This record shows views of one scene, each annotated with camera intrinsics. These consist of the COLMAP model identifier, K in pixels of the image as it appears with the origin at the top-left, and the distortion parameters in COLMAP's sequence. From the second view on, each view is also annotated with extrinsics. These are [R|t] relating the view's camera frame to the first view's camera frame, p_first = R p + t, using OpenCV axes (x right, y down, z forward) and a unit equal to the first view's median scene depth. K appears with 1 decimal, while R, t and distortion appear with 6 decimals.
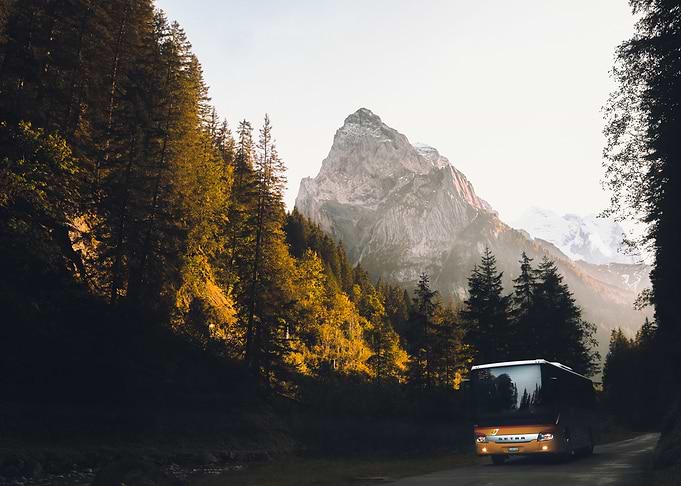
lens RADIAL K [[591.0, 0, 340.5], [0, 591.0, 243.0], [0, 0, 1]] dist [-0.138304, 0.128336]
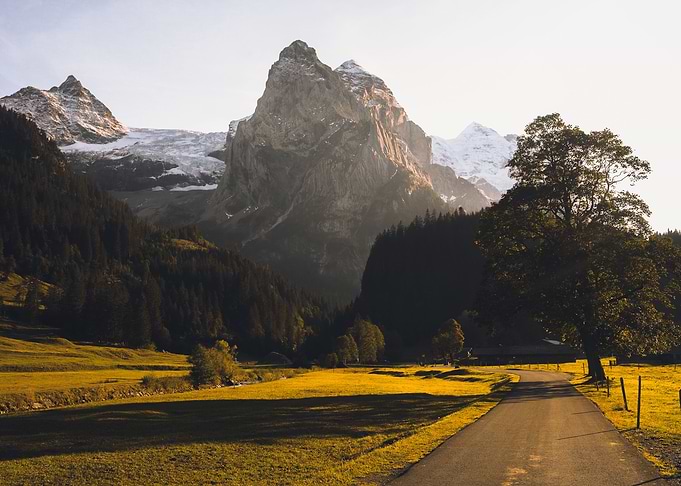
lens RADIAL K [[634.8, 0, 340.5], [0, 634.8, 243.0], [0, 0, 1]] dist [-0.057671, 0.012030]
pose [[0.992237, 0.031004, 0.120436, -0.014500], [-0.047515, 0.989466, 0.136745, -0.060364], [-0.114928, -0.141406, 0.983258, -0.175229]]
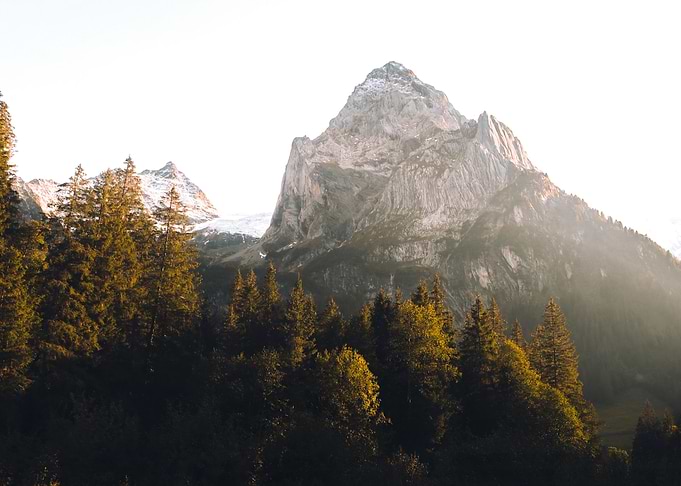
lens RADIAL K [[695.8, 0, 338.1], [0, 695.8, 242.3], [0, 0, 1]] dist [-0.100035, 0.002774]
pose [[0.996638, 0.008769, -0.081464, 0.066944], [-0.009836, 0.999871, -0.012706, 0.037500], [0.081342, 0.013465, 0.996595, 0.123736]]
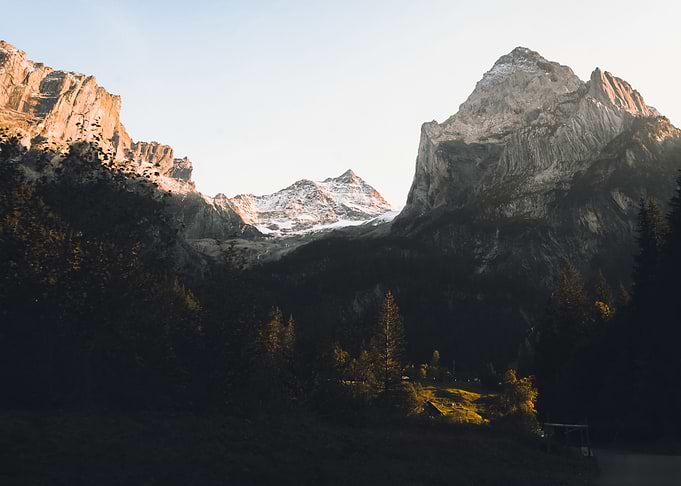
lens RADIAL K [[591.0, 0, 340.5], [0, 591.0, 243.0], [0, 0, 1]] dist [-0.138304, 0.128336]
pose [[0.932416, -0.079642, -0.352502, 0.108594], [0.082513, 0.996566, -0.006899, 0.058428], [0.351841, -0.022653, 0.935786, 0.188709]]
